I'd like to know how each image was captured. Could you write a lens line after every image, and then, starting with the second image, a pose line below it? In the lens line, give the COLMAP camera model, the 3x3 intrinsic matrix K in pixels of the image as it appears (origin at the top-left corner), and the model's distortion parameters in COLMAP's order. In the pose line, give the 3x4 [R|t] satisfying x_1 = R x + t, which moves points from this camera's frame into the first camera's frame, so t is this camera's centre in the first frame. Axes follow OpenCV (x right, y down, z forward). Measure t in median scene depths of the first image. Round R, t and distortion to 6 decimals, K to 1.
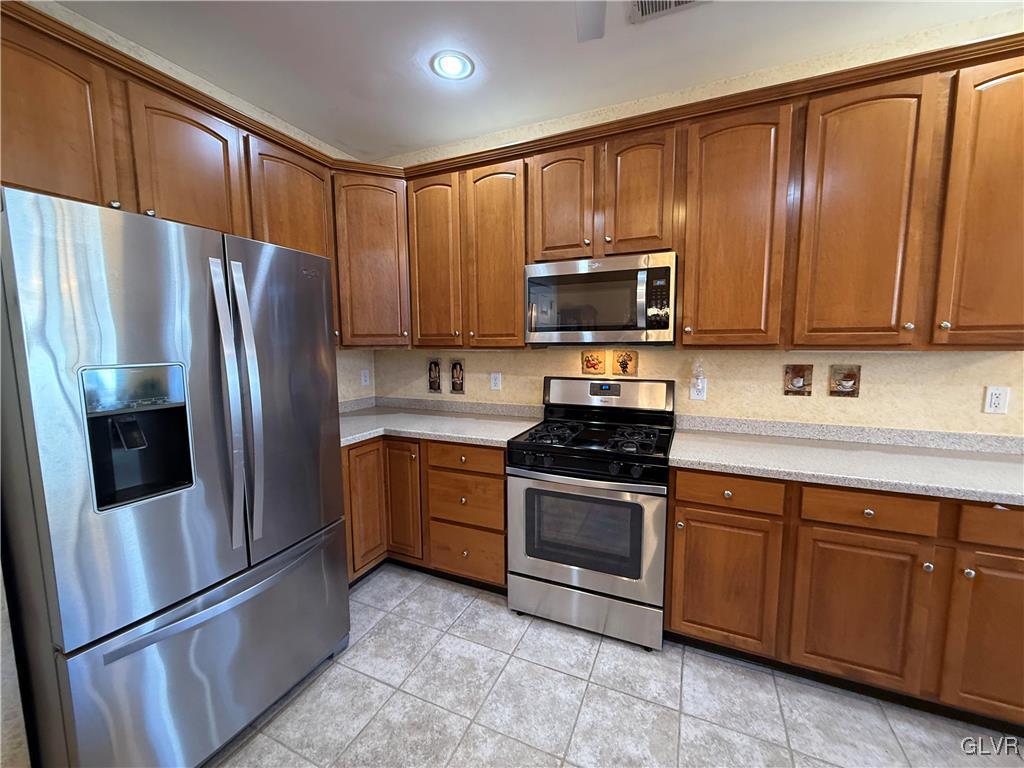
lens RADIAL K [[411.0, 0, 512.0], [0, 411.0, 384.4], [0, 0, 1]] dist [-0.001986, -0.000432]
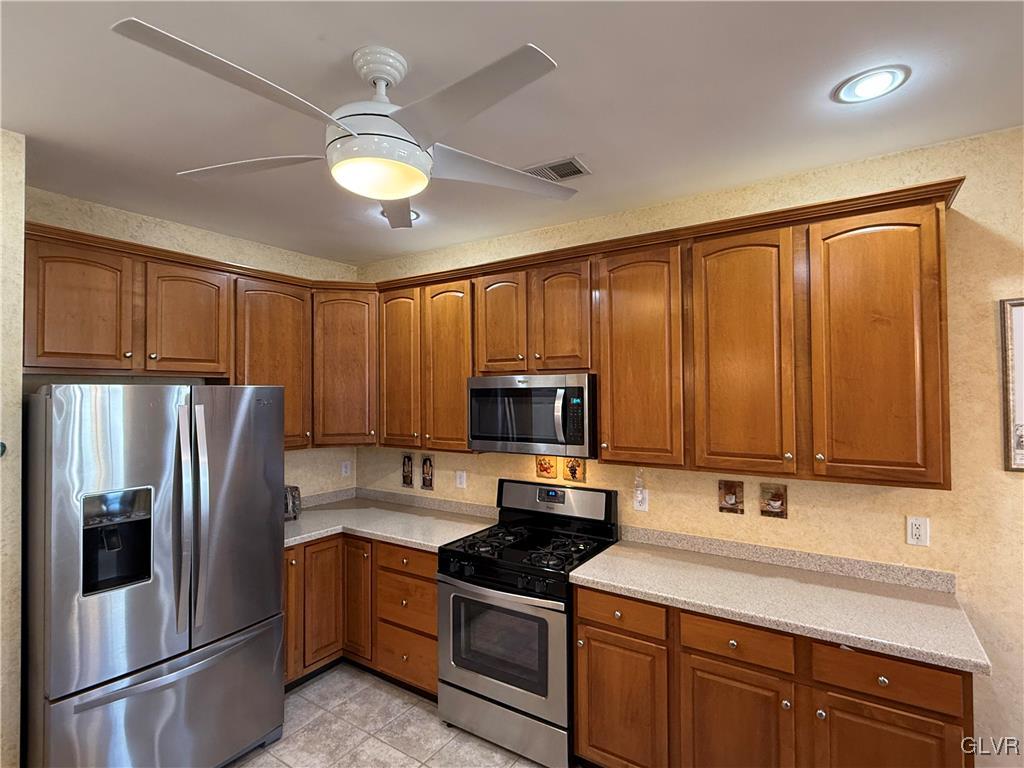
lens RADIAL K [[511.4, 0, 512.3], [0, 511.4, 384.0], [0, 0, 1]] dist [-0.004236, 0.000375]
pose [[0.987205, -0.001915, -0.159443, 0.395128], [-0.017638, 0.992481, -0.121125, -0.125058], [0.158476, 0.122388, 0.979748, -0.311001]]
